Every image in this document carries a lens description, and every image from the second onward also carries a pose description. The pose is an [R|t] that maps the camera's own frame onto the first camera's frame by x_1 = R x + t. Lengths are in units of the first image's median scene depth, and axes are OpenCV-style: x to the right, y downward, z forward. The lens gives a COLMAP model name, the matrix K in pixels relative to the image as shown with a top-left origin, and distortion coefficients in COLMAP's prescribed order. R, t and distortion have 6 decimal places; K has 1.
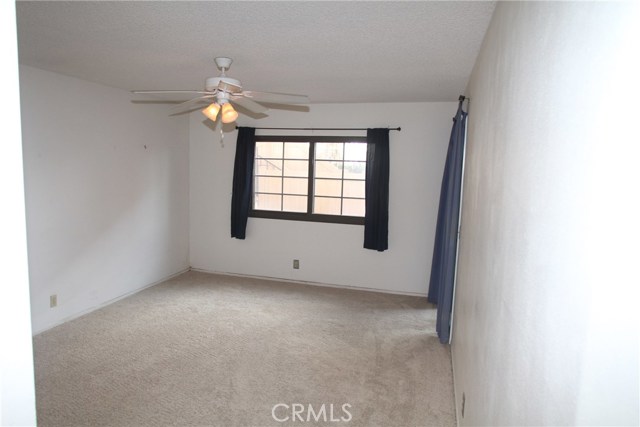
lens RADIAL K [[408.5, 0, 320.0], [0, 408.5, 213.5], [0, 0, 1]] dist [-0.058682, 0.038438]
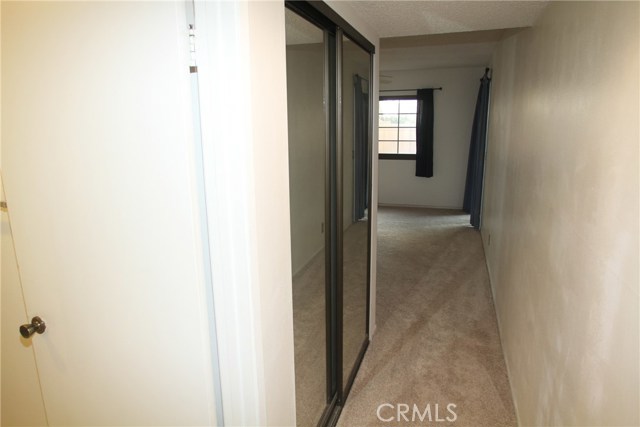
lens RADIAL K [[408.5, 0, 320.0], [0, 408.5, 213.5], [0, 0, 1]] dist [-0.058682, 0.038438]
pose [[0.997821, -0.036927, -0.054670, -0.149583], [0.043135, 0.992182, 0.117112, 0.033442], [0.049918, -0.119215, 0.991613, -0.419004]]
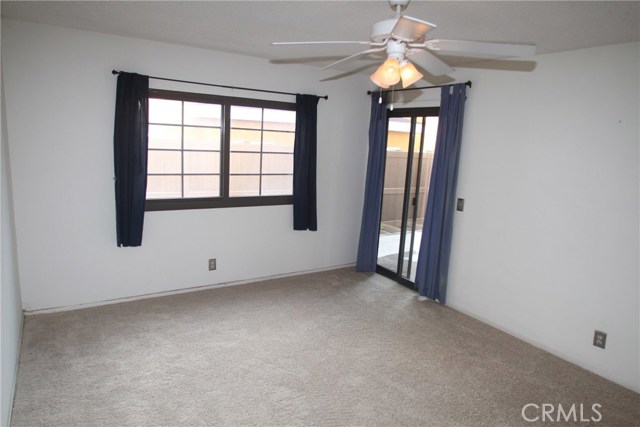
lens RADIAL K [[408.5, 0, 320.0], [0, 408.5, 213.5], [0, 0, 1]] dist [-0.058682, 0.038438]
pose [[0.656258, -0.135427, 0.742283, -0.516624], [0.045179, 0.989049, 0.140504, -0.074717], [-0.753182, -0.058671, 0.655190, 0.374511]]
